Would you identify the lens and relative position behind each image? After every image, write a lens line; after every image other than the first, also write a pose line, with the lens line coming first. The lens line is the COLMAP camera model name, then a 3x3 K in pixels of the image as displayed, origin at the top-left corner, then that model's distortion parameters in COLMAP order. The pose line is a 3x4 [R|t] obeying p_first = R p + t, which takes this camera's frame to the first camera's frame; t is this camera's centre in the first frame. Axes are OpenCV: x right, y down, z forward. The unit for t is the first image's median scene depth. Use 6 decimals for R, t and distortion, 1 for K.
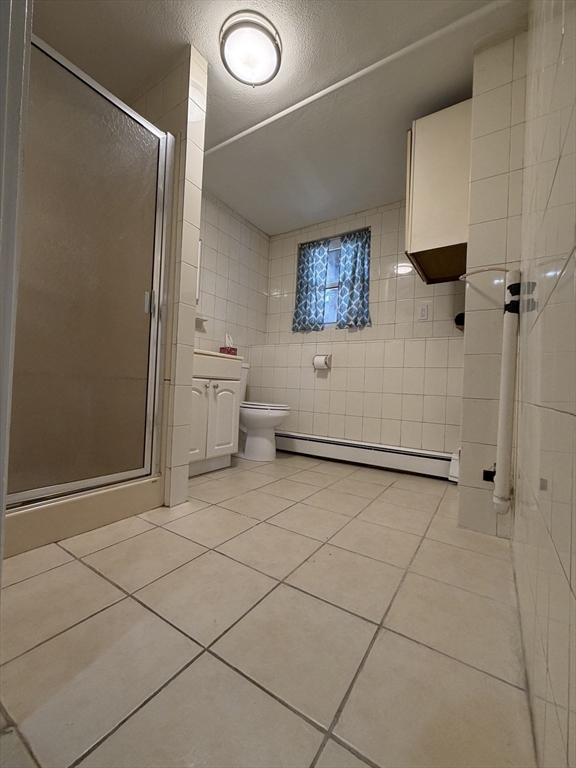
lens RADIAL K [[310.3, 0, 287.5], [0, 310.3, 384.6], [0, 0, 1]] dist [-0.001486, -0.000029]
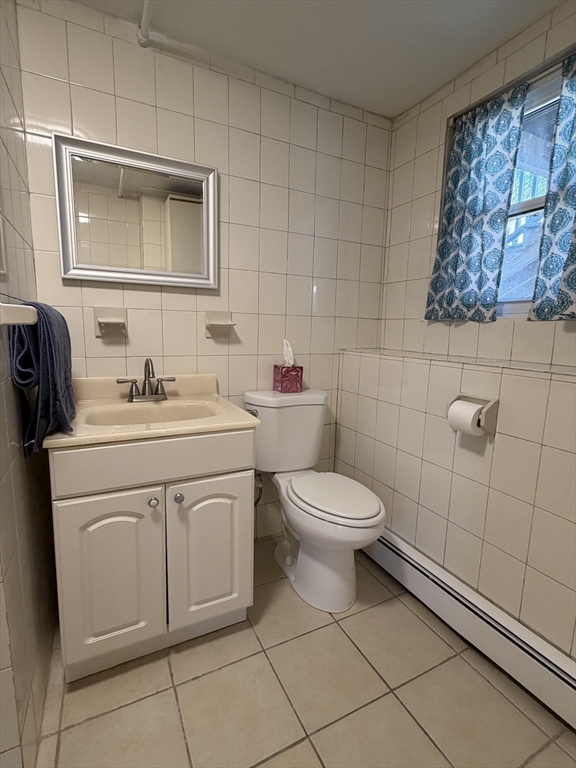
lens RADIAL K [[371.2, 0, 288.7], [0, 371.2, 382.6], [0, 0, 1]] dist [0.002300, 0.001170]
pose [[0.867478, 0.049915, -0.494965, 0.123161], [0.015238, 0.991821, 0.126726, -0.157029], [0.497242, -0.117474, 0.859622, 0.403610]]
